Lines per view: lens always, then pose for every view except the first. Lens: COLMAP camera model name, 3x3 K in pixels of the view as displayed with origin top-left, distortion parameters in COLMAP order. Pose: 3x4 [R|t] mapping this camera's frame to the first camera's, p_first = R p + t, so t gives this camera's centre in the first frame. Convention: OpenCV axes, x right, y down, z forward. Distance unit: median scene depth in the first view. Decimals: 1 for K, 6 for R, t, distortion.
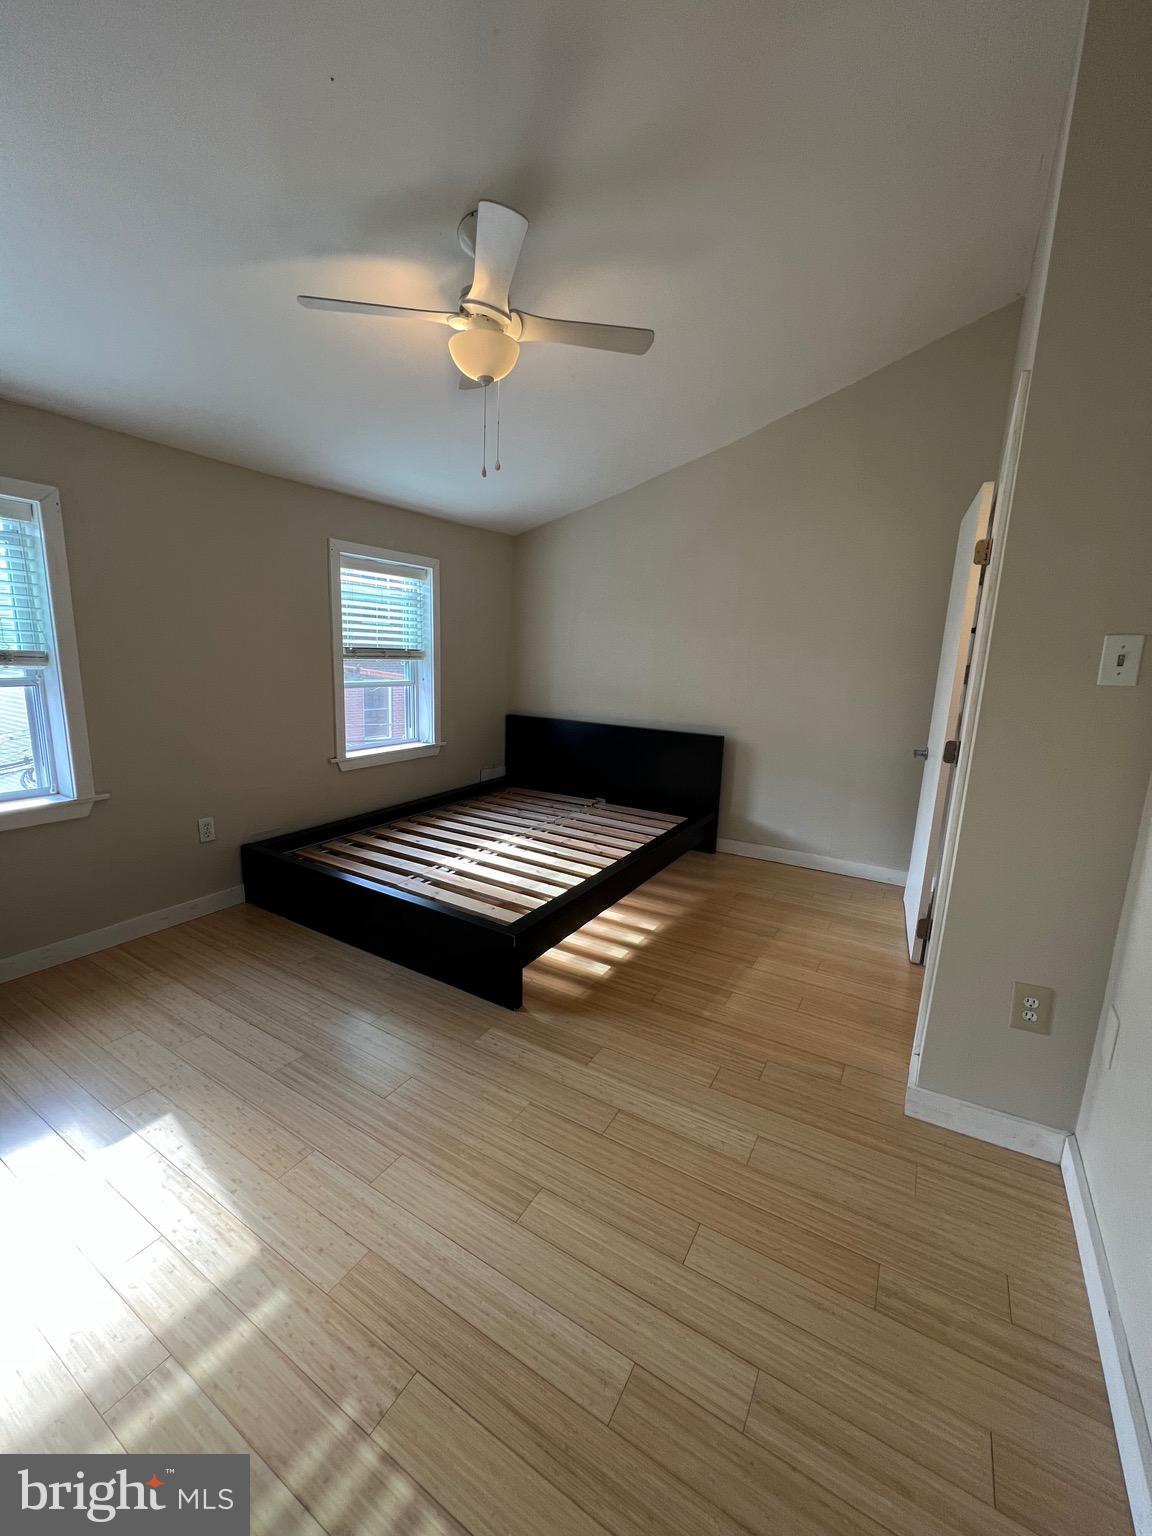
lens RADIAL K [[611.3, 0, 576.4], [0, 611.3, 767.1], [0, 0, 1]] dist [-0.000643, -0.000502]
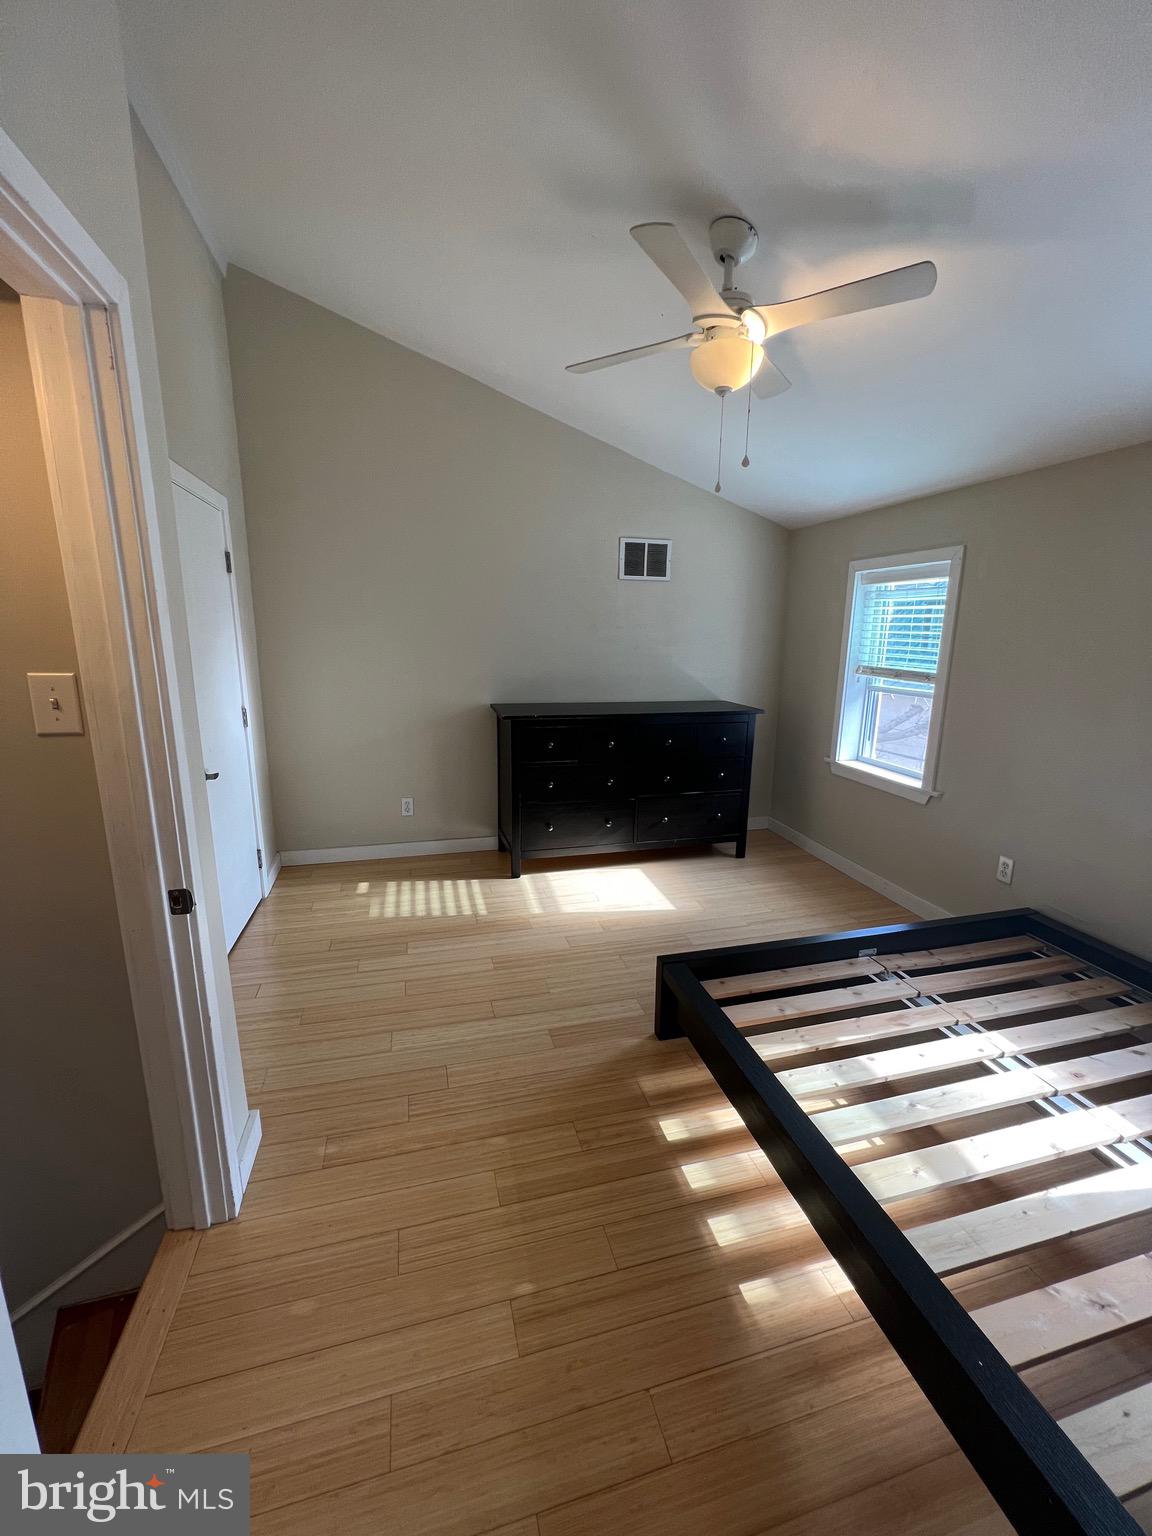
lens RADIAL K [[611.3, 0, 579.3], [0, 611.3, 766.6], [0, 0, 1]] dist [-0.000643, -0.000502]
pose [[-0.685760, 0.110297, -0.719421, 0.691946], [-0.174776, 0.934573, 0.309881, -0.306382], [0.706531, 0.338241, -0.621616, 1.482986]]
